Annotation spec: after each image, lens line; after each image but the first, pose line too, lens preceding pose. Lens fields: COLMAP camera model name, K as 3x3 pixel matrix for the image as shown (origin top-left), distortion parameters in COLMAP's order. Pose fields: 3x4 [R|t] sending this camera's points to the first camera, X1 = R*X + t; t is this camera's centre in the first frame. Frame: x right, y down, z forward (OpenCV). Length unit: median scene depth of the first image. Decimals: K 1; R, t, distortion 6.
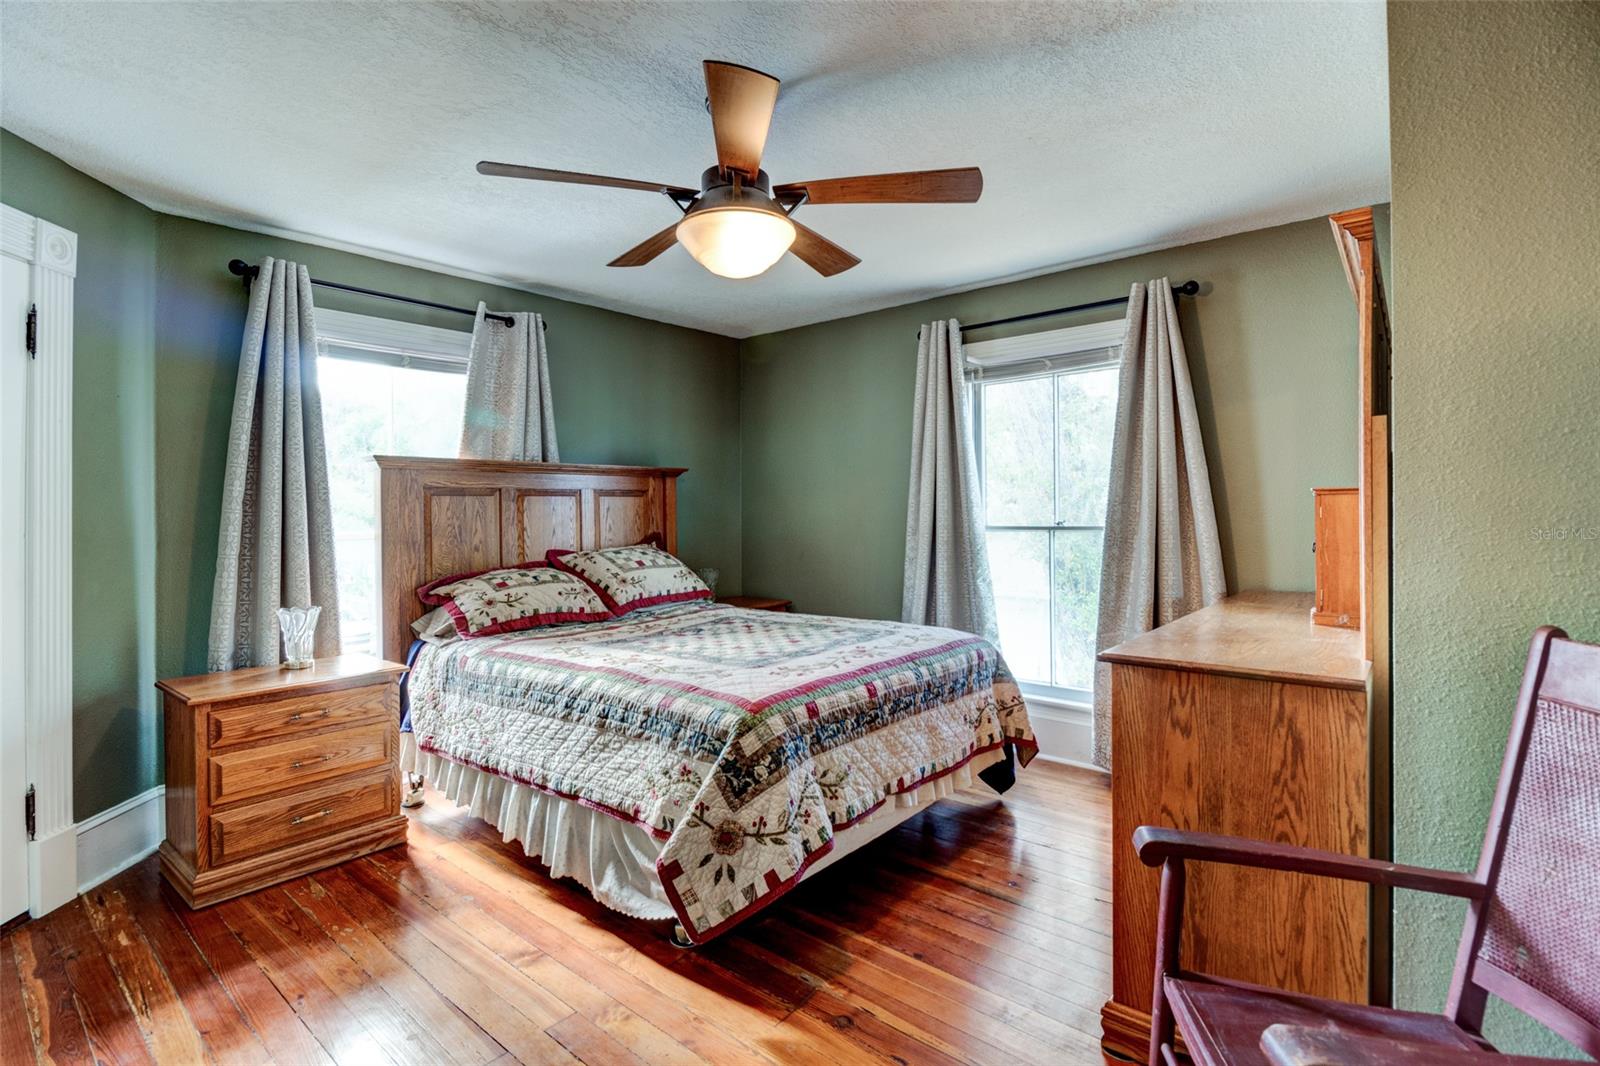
lens RADIAL K [[751.3, 0, 805.7], [0, 751.3, 516.5], [0, 0, 1]] dist [-0.021212, -0.001687]
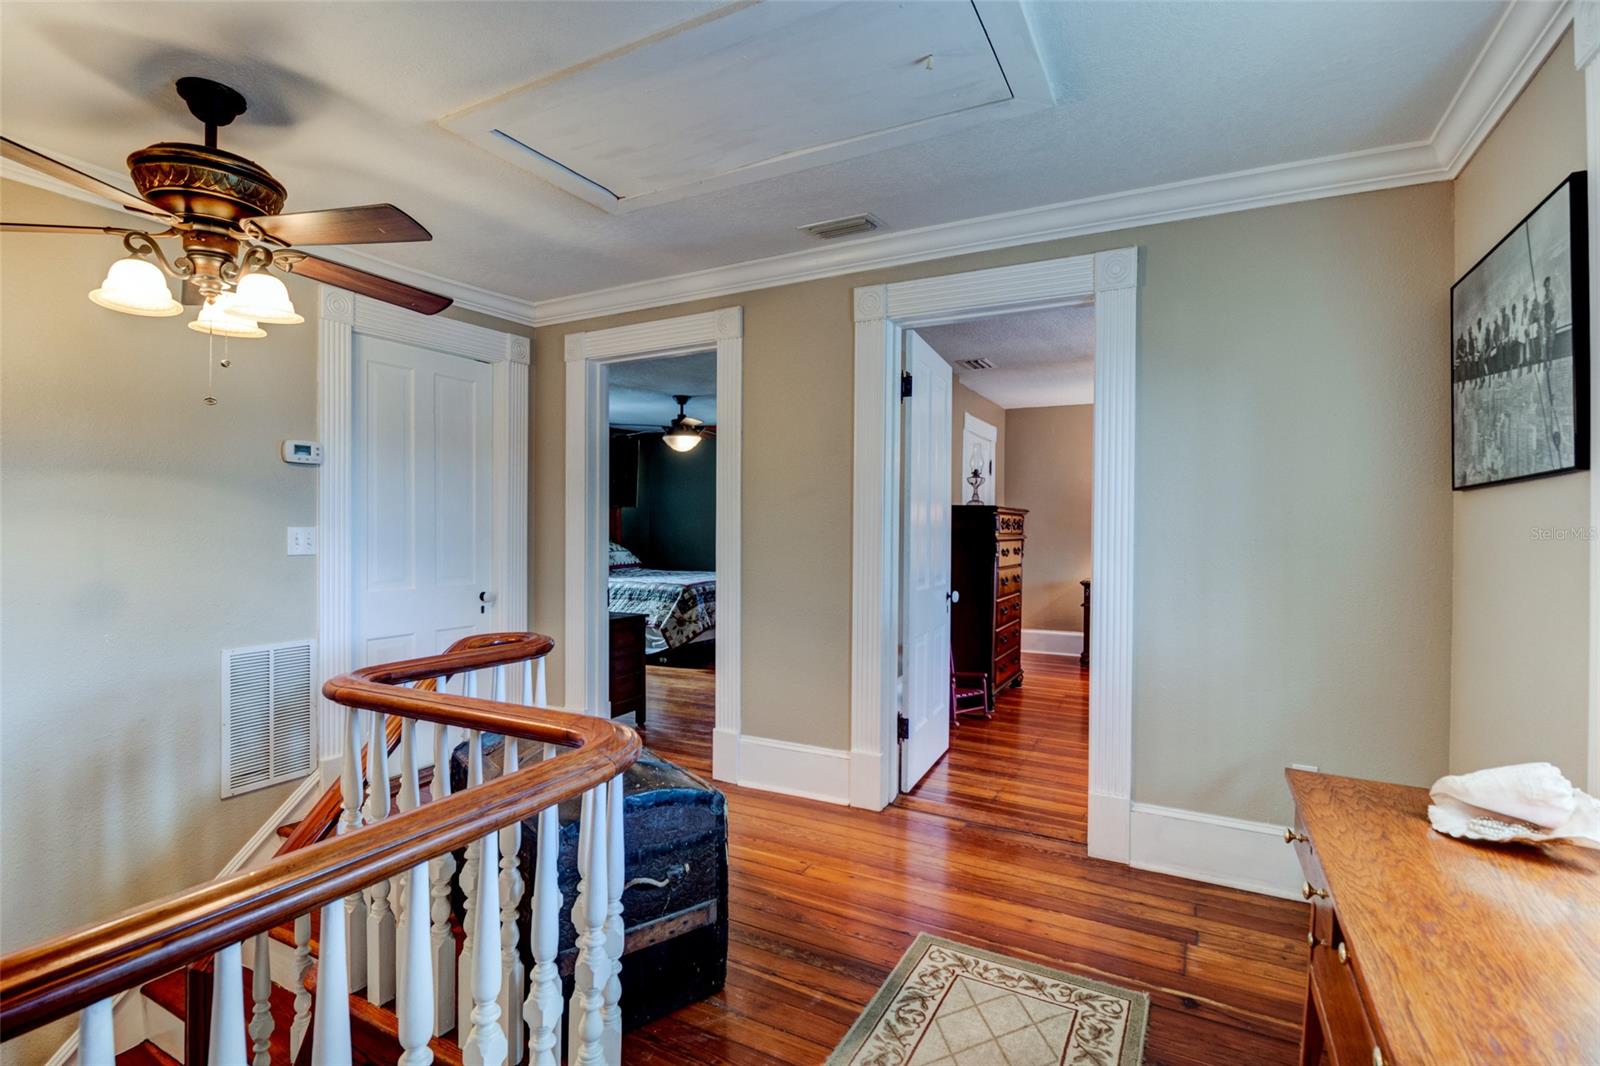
lens RADIAL K [[751.3, 0, 792.9], [0, 751.3, 528.8], [0, 0, 1]] dist [-0.021212, -0.001687]
pose [[0.980827, 0.012278, 0.194492, -0.255231], [-0.011528, 0.999921, -0.004987, 0.018264], [-0.194538, 0.002650, 0.980891, -2.277116]]
